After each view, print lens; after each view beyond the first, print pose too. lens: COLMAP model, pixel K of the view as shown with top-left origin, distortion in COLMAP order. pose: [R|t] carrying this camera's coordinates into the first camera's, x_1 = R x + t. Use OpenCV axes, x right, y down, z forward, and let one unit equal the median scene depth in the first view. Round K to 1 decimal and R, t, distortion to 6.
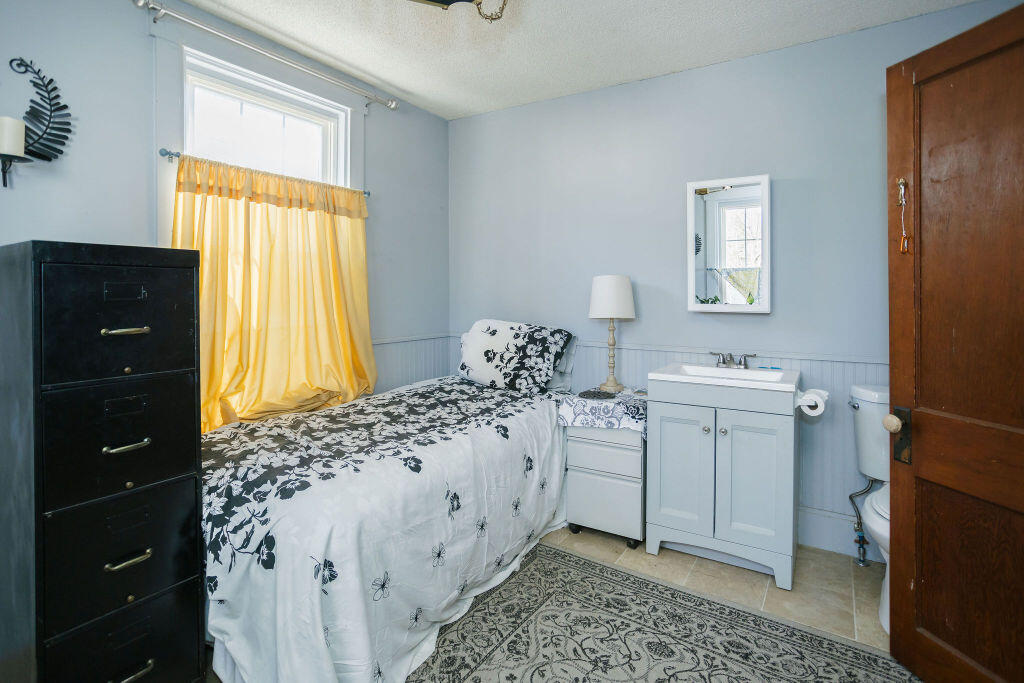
lens RADIAL K [[513.7, 0, 493.7], [0, 513.7, 296.5], [0, 0, 1]] dist [-0.042641, 0.018287]
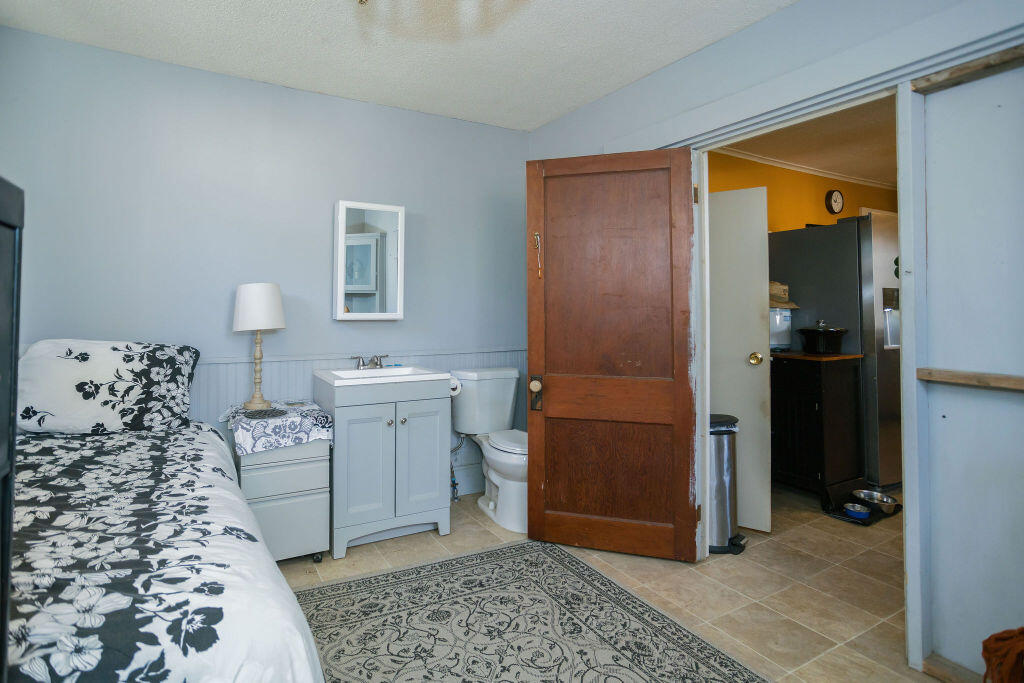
lens RADIAL K [[513.7, 0, 469.7], [0, 513.7, 281.7], [0, 0, 1]] dist [-0.042641, 0.018287]
pose [[0.484163, 0.041542, 0.873991, -0.392057], [0.001965, 0.998818, -0.048564, 0.001816], [-0.874975, 0.025230, 0.483509, 0.217816]]
